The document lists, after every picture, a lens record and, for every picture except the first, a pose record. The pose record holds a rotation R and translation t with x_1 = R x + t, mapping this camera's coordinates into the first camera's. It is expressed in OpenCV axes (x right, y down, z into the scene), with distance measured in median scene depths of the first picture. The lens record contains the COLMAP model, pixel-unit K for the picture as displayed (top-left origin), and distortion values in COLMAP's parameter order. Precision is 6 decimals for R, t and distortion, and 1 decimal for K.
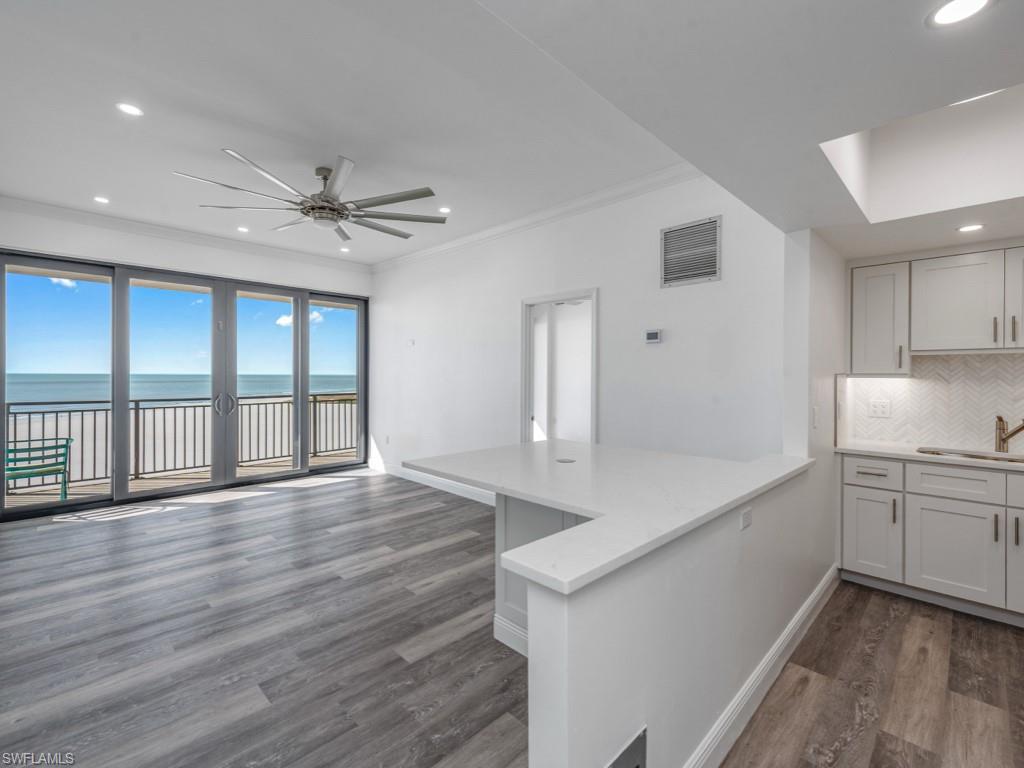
lens RADIAL K [[463.0, 0, 516.0], [0, 463.0, 373.4], [0, 0, 1]] dist [0.016328, -0.000333]
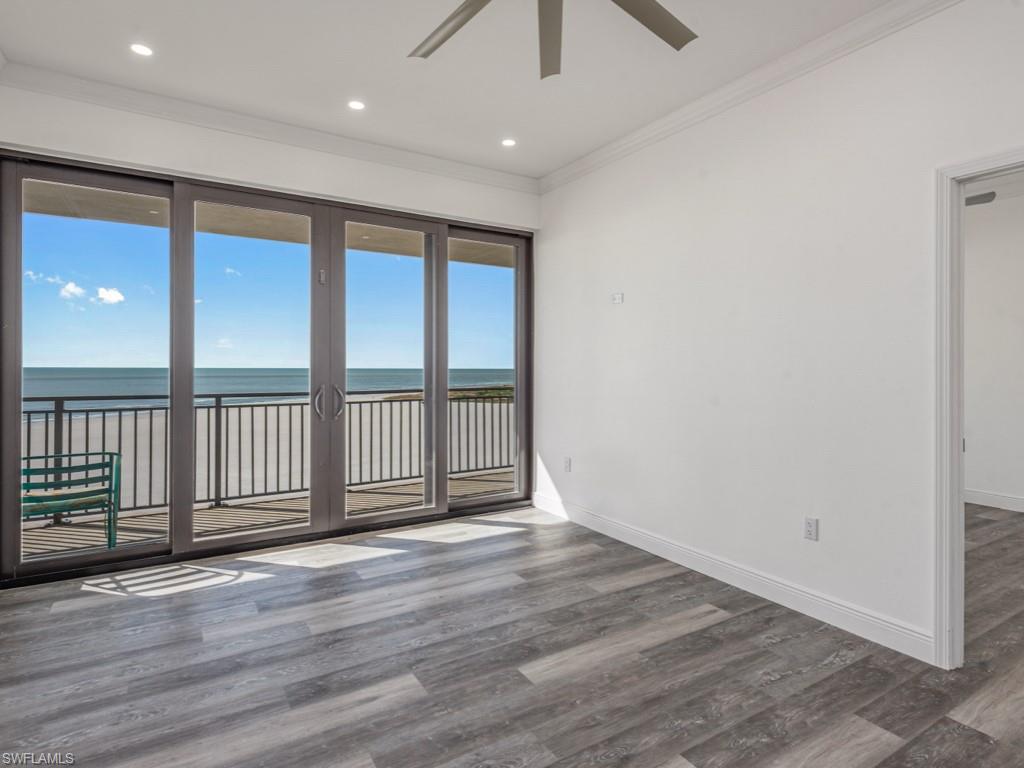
lens RADIAL K [[550.9, 0, 511.9], [0, 550.9, 367.7], [0, 0, 1]] dist [0.016563, -0.002027]
pose [[0.972311, -0.002037, -0.233682, -0.328226], [0.002234, 0.999997, 0.000579, 0.030934], [0.233680, -0.001085, 0.972313, 0.521514]]
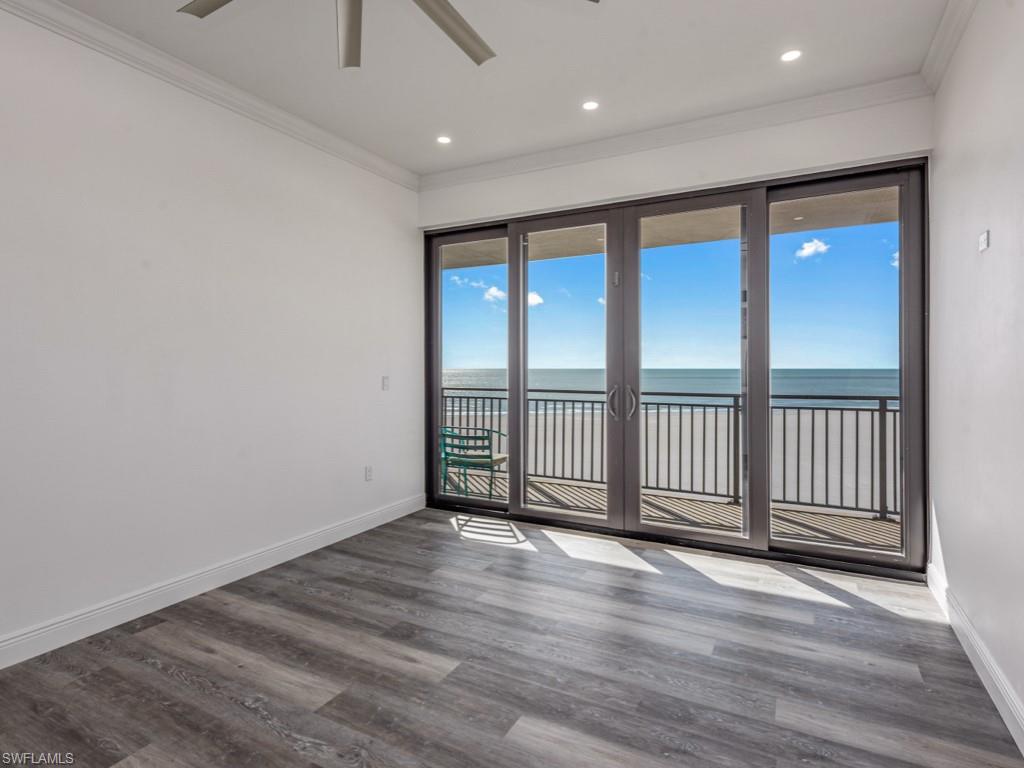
lens RADIAL K [[550.9, 0, 511.9], [0, 550.9, 367.7], [0, 0, 1]] dist [0.016563, -0.002027]
pose [[0.288623, -0.003398, -0.957437, 0.070975], [0.000711, 0.999994, -0.003335, 0.034023], [0.957442, 0.000282, 0.288624, 0.993933]]
